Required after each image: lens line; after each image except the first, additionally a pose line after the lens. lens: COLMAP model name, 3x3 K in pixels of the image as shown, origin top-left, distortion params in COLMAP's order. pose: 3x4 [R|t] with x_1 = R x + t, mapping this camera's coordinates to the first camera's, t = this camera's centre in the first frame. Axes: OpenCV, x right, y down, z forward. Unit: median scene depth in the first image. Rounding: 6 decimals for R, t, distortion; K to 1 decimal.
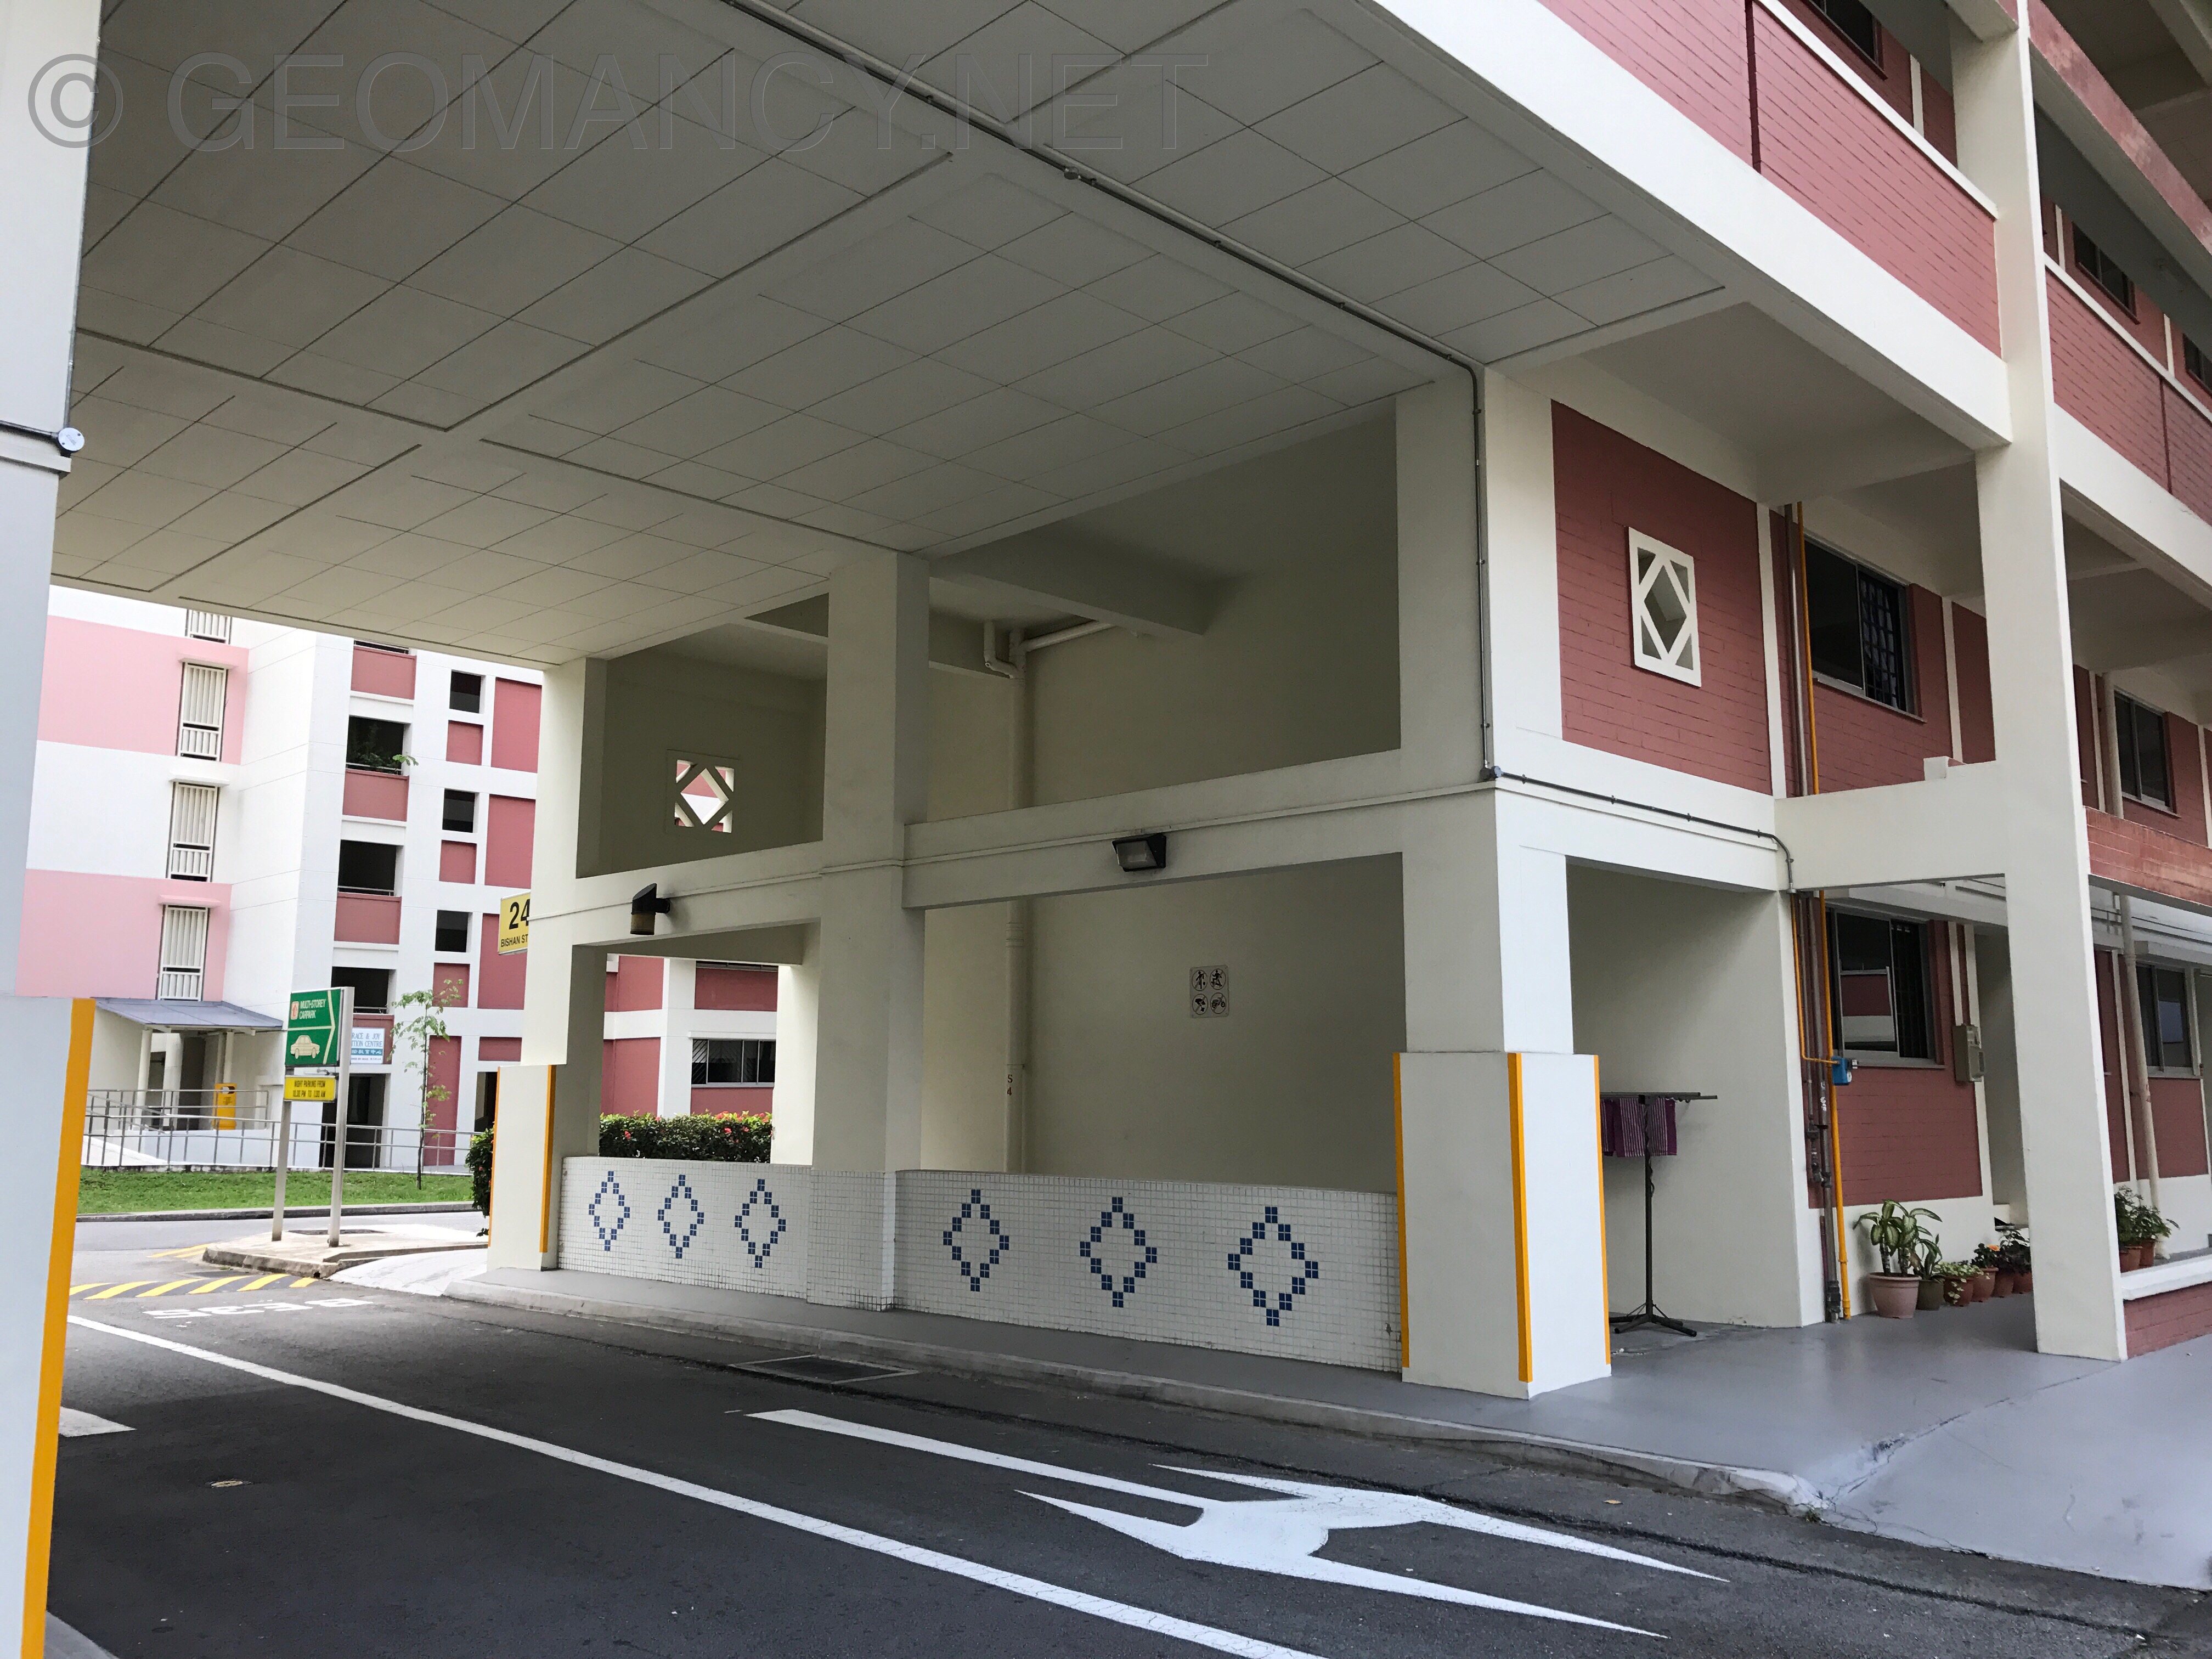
lens RADIAL K [[1809.6, 0, 1098.4], [0, 1809.6, 781.2], [0, 0, 1]] dist [0.067098, -0.151865]
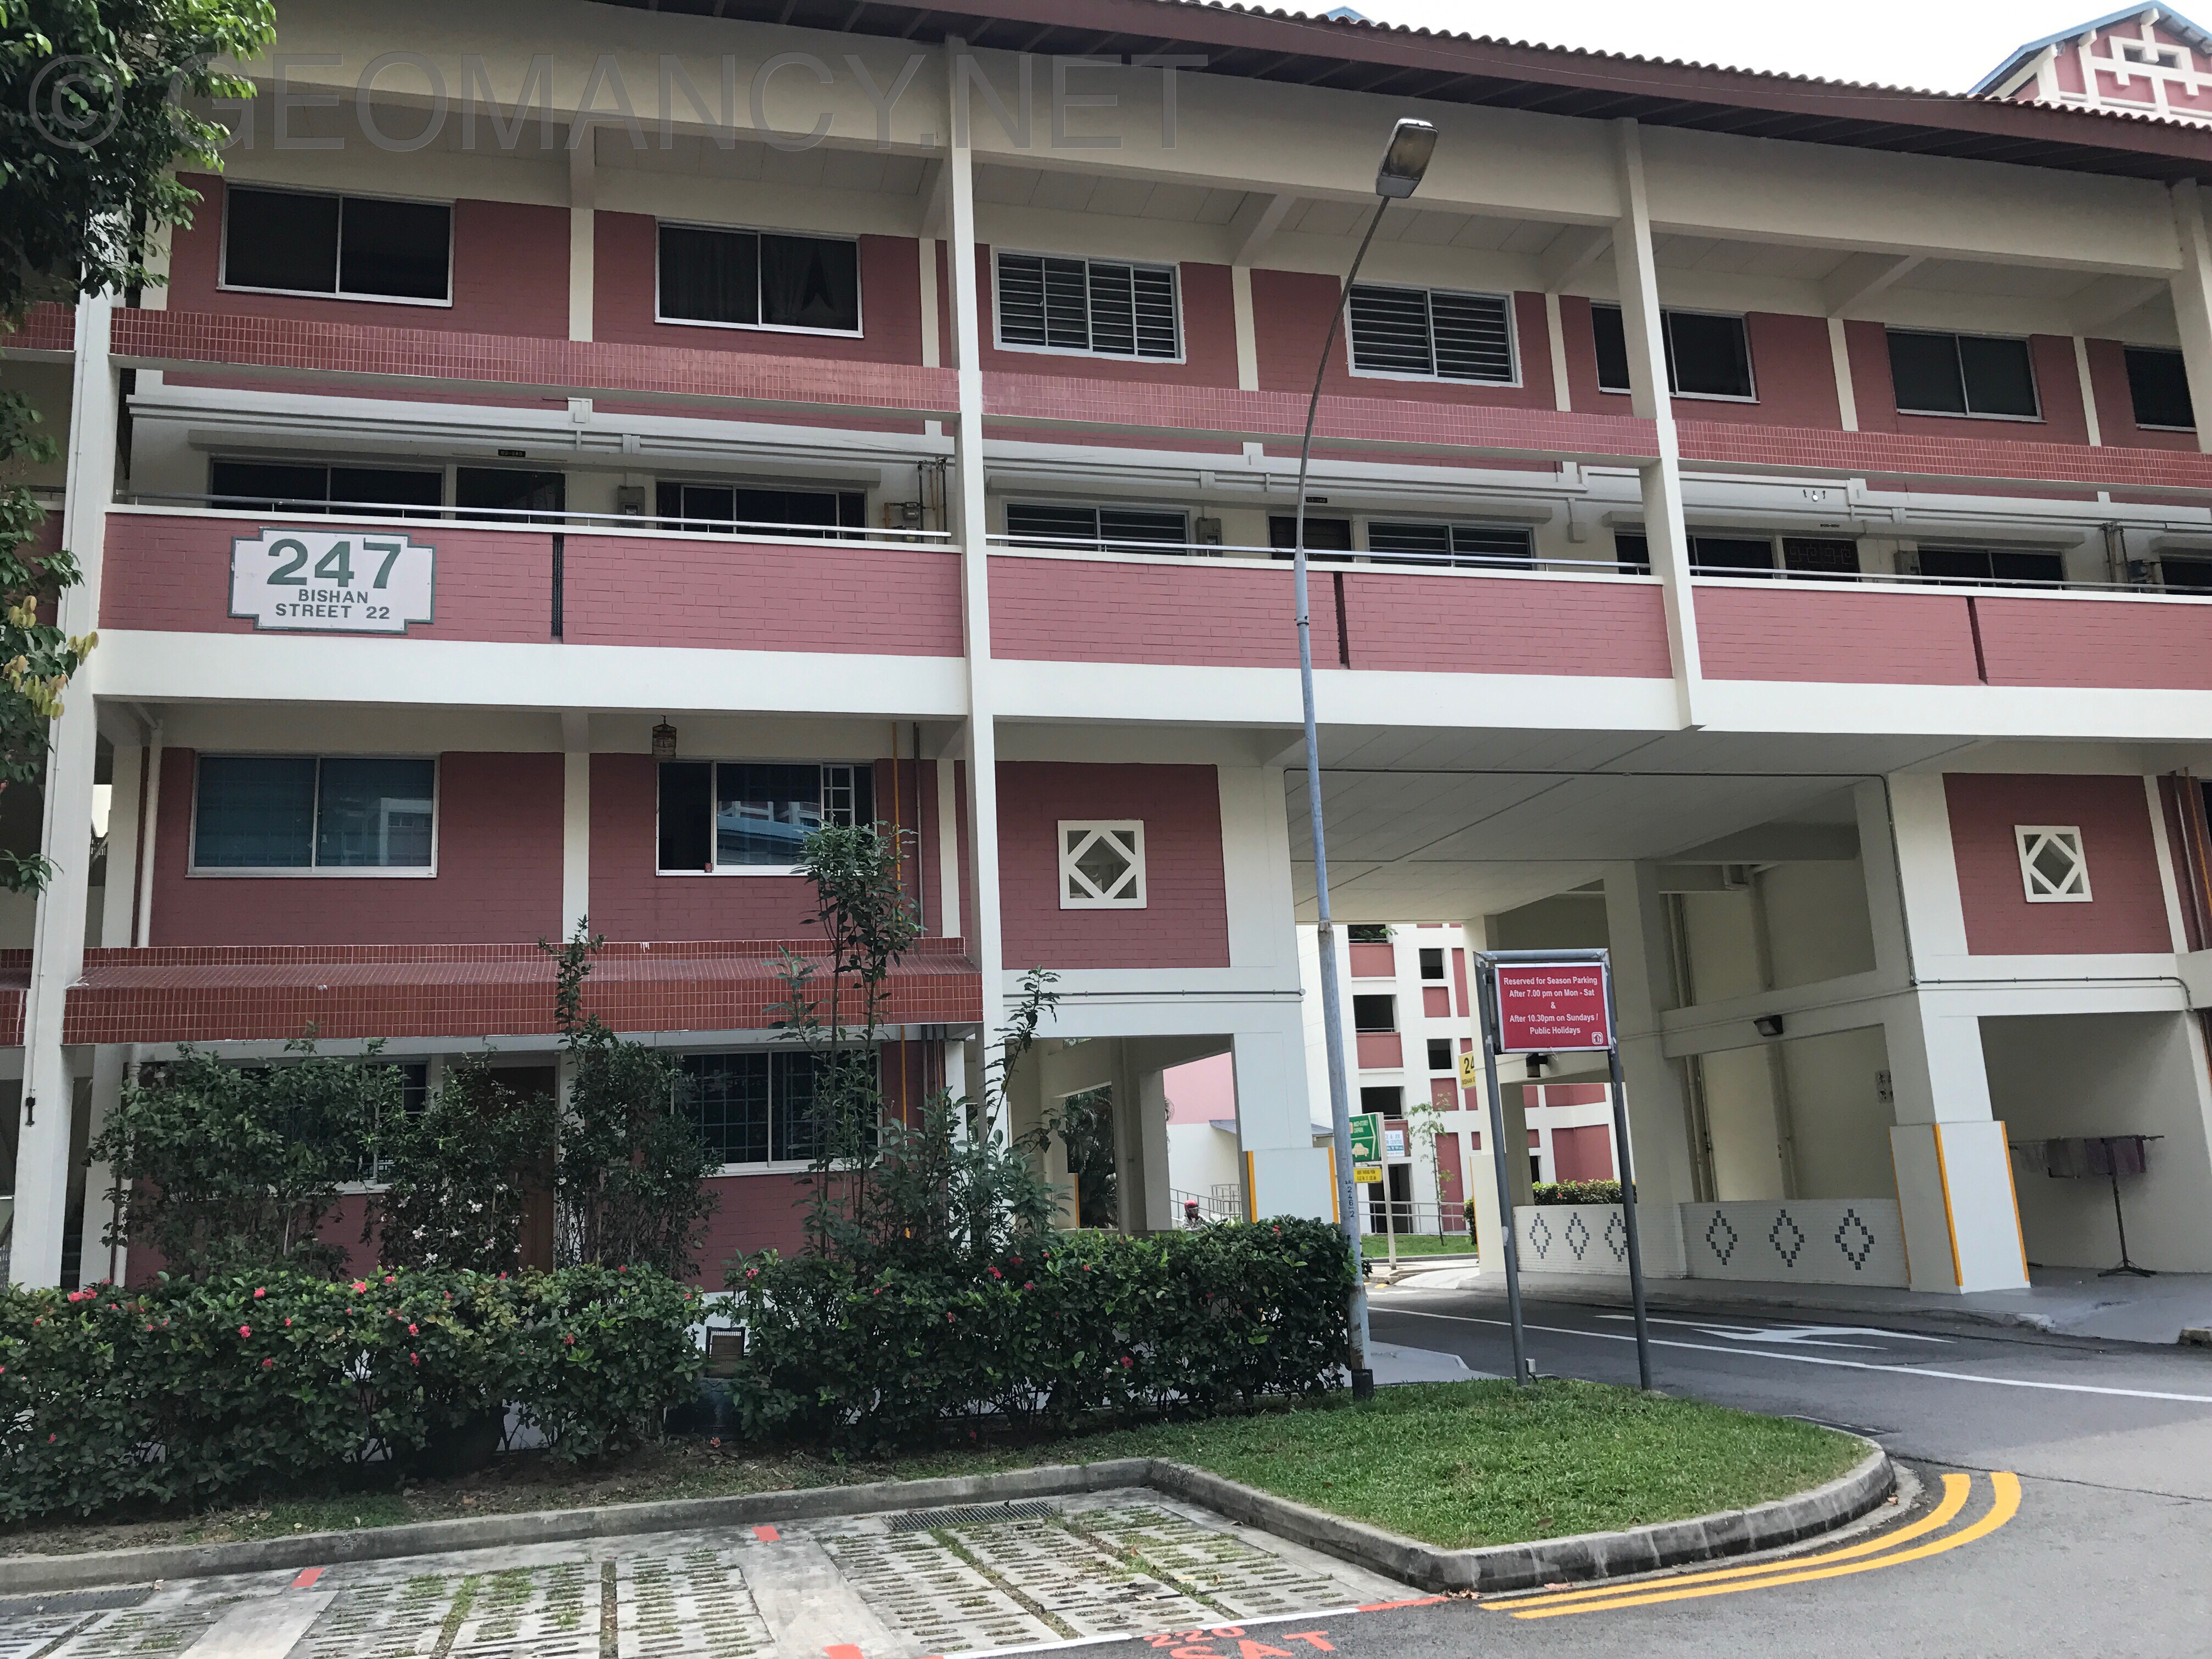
lens RADIAL K [[1824.1, 0, 1115.5], [0, 1824.1, 828.4], [0, 0, 1]] dist [0.006688, 0.007578]
pose [[0.864147, -0.140806, -0.483139, 0.309890], [0.132551, 0.989843, -0.051398, -0.126531], [0.485468, -0.019625, 0.874034, -0.795762]]
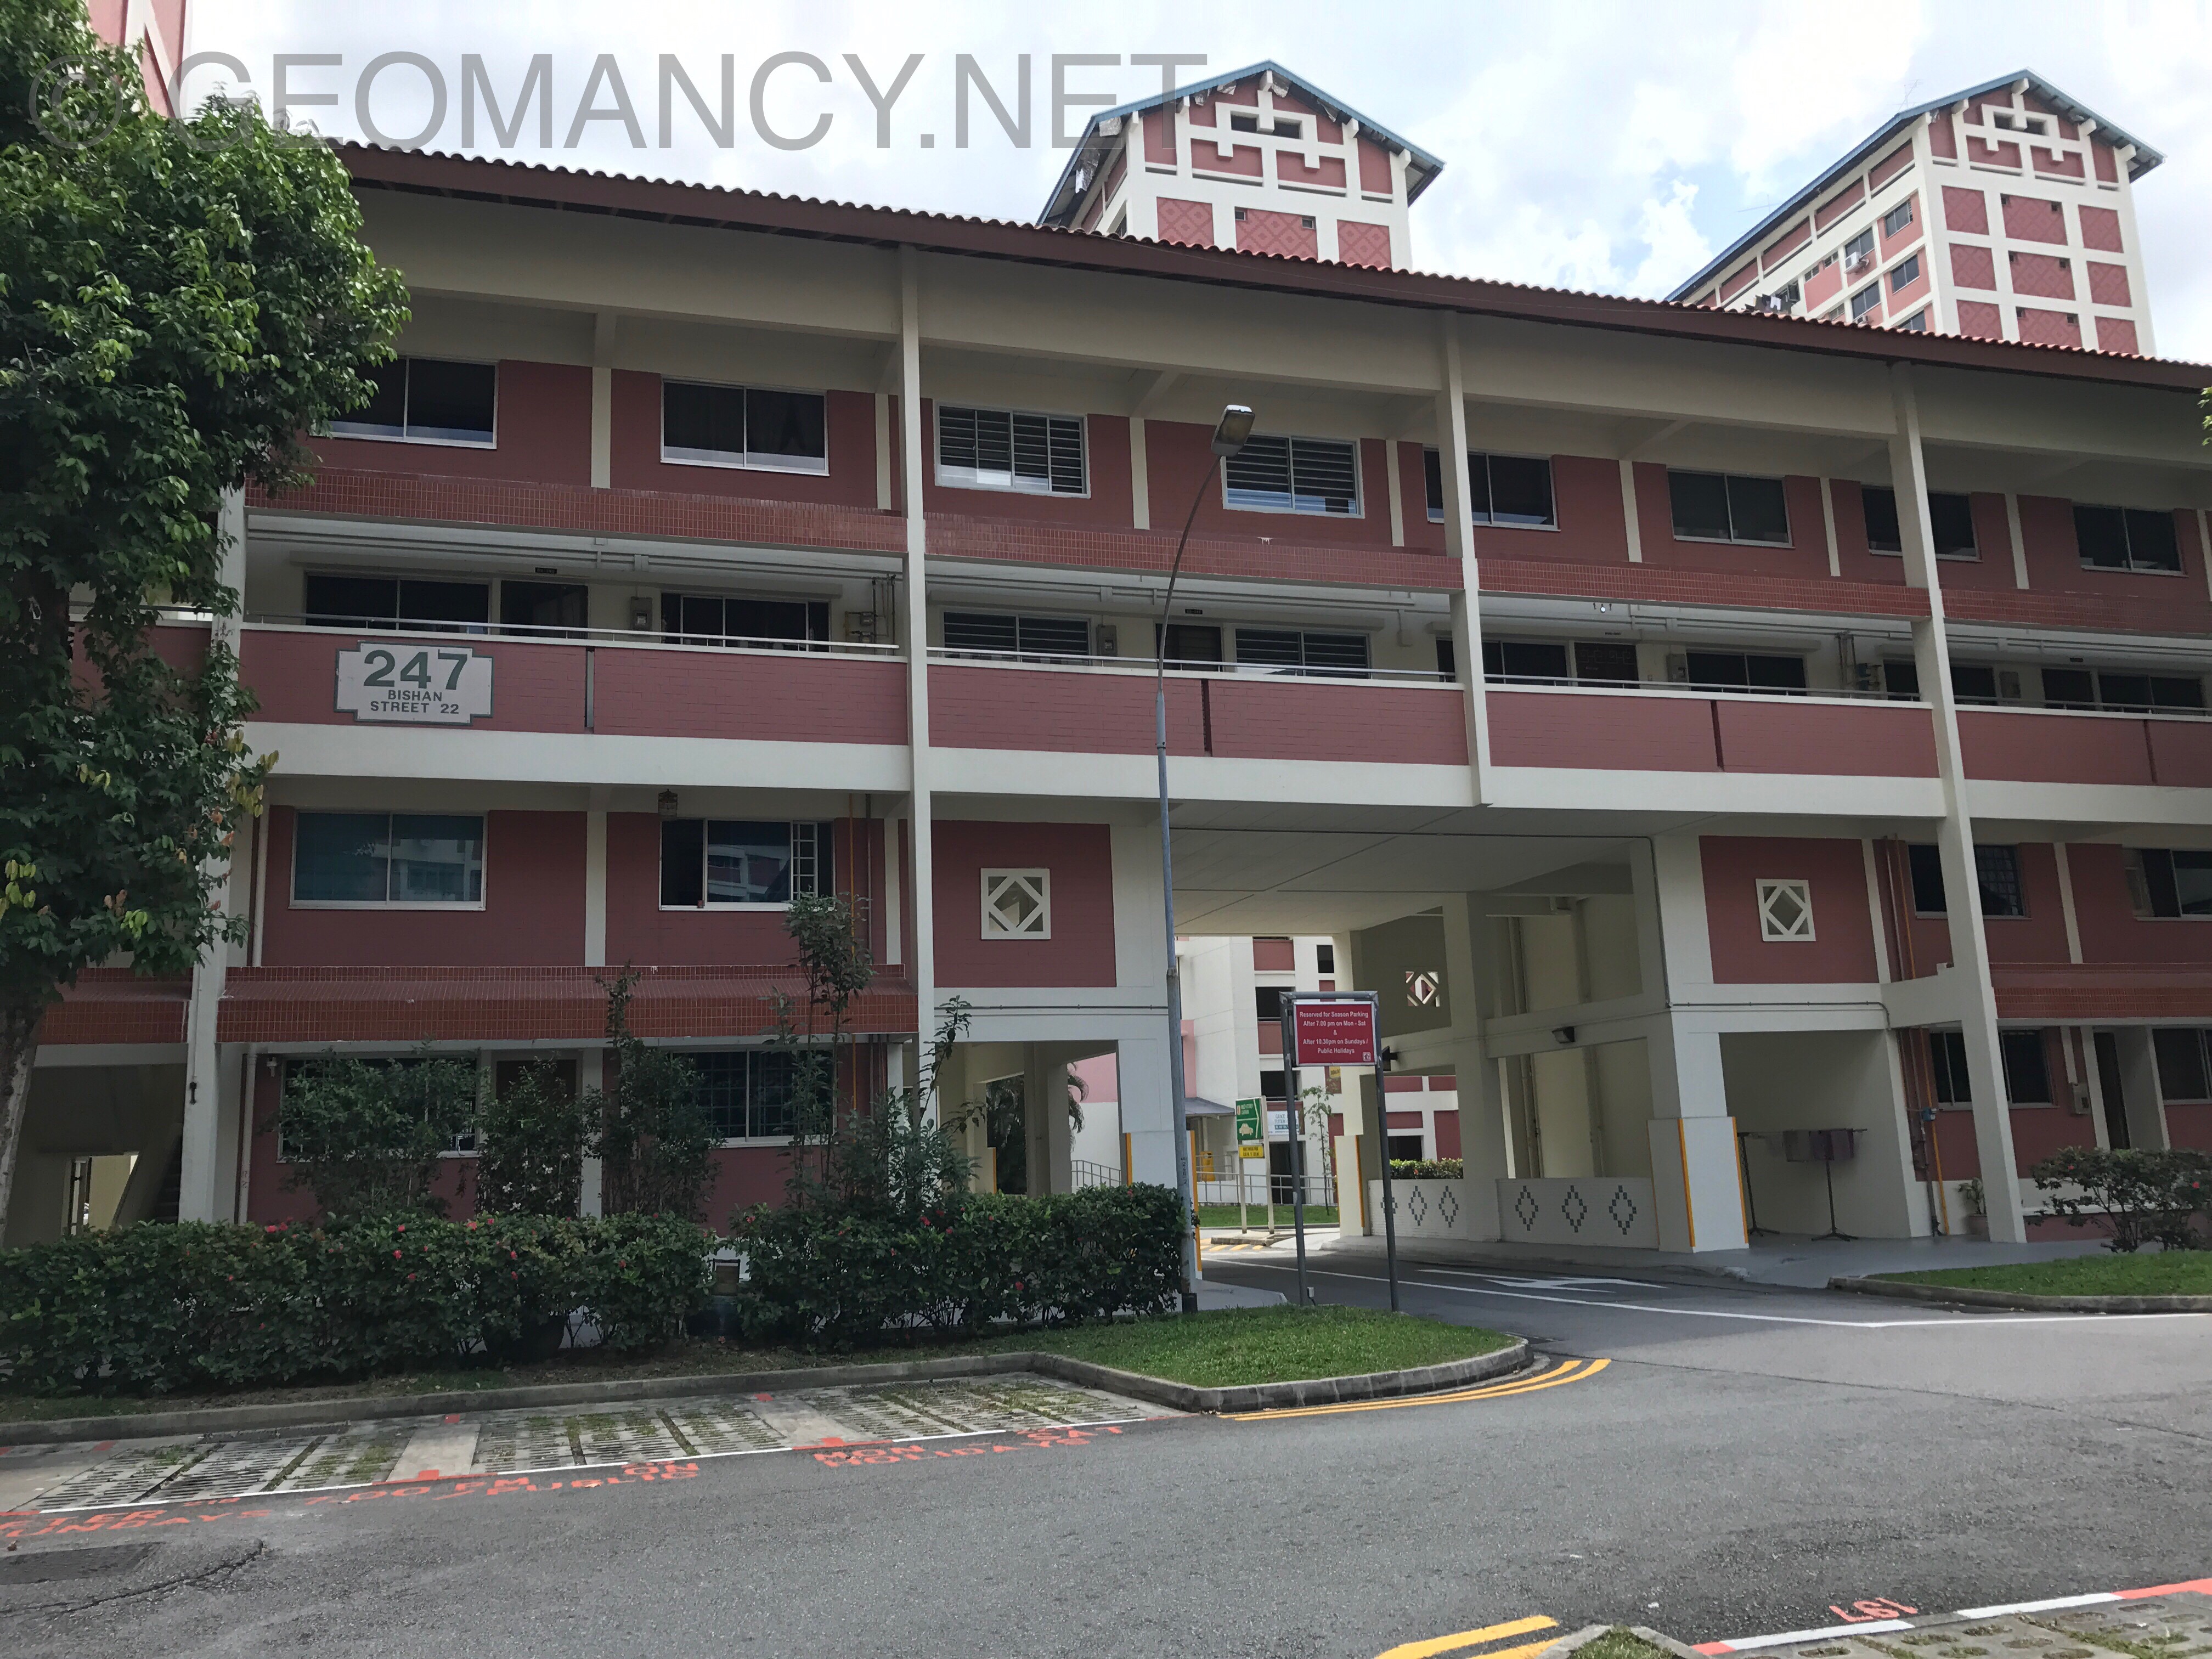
lens RADIAL K [[1806.8, 0, 1104.8], [0, 1806.8, 869.4], [0, 0, 1]] dist [0.058269, -0.152171]
pose [[0.880800, -0.108640, -0.460856, 0.479940], [0.115944, 0.993177, -0.012531, -0.168412], [0.459073, -0.042397, 0.887386, -1.048248]]
